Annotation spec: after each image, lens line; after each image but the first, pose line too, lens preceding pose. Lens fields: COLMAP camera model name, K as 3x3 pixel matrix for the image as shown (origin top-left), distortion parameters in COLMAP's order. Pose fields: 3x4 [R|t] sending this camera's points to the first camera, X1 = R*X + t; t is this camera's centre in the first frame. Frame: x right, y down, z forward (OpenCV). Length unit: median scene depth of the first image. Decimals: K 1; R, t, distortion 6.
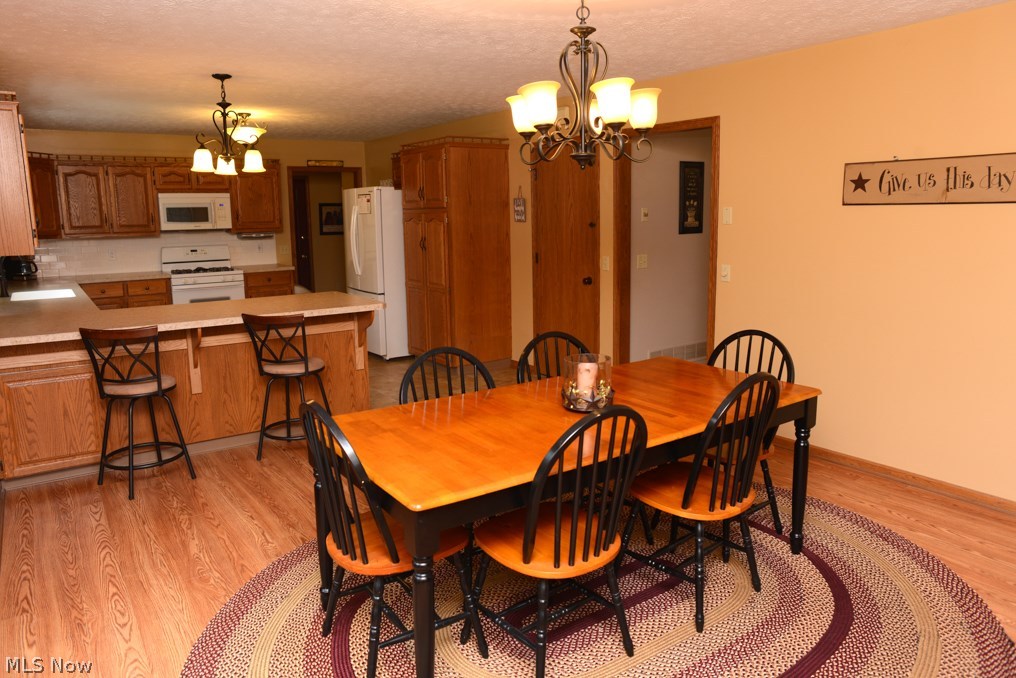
lens RADIAL K [[694.5, 0, 507.6], [0, 694.5, 325.7], [0, 0, 1]] dist [-0.004522, -0.002194]
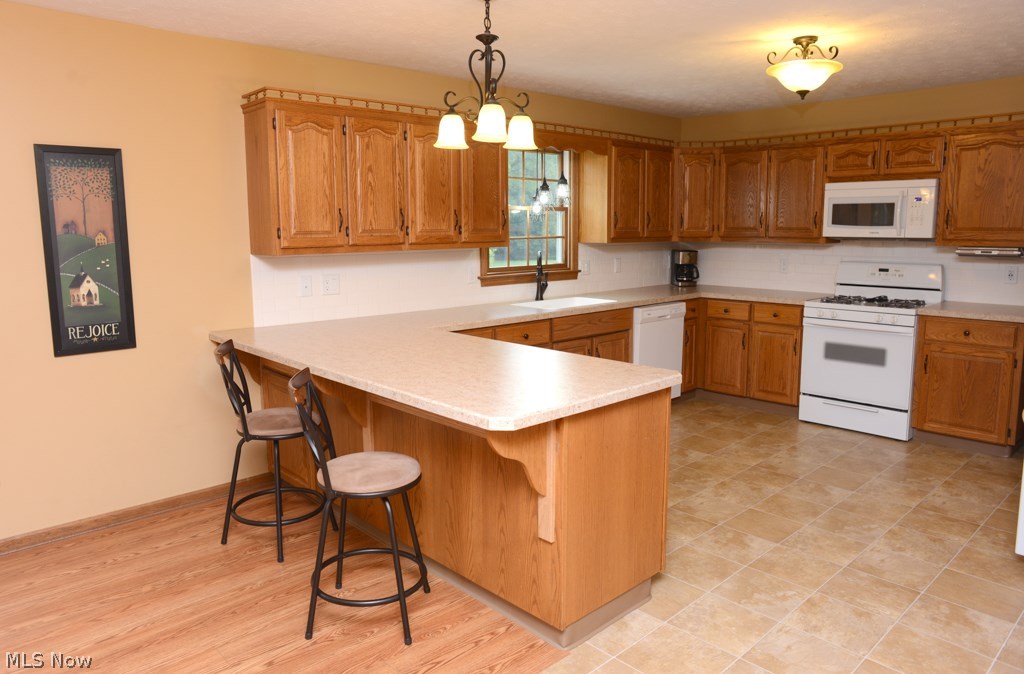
lens RADIAL K [[709.7, 0, 511.4], [0, 709.7, 312.9], [0, 0, 1]] dist [-0.004926, -0.001365]
pose [[0.138623, 0.139652, -0.980449, 0.166405], [-0.162806, 0.979752, 0.116534, -0.095752], [0.976871, 0.143469, 0.158552, 0.600541]]
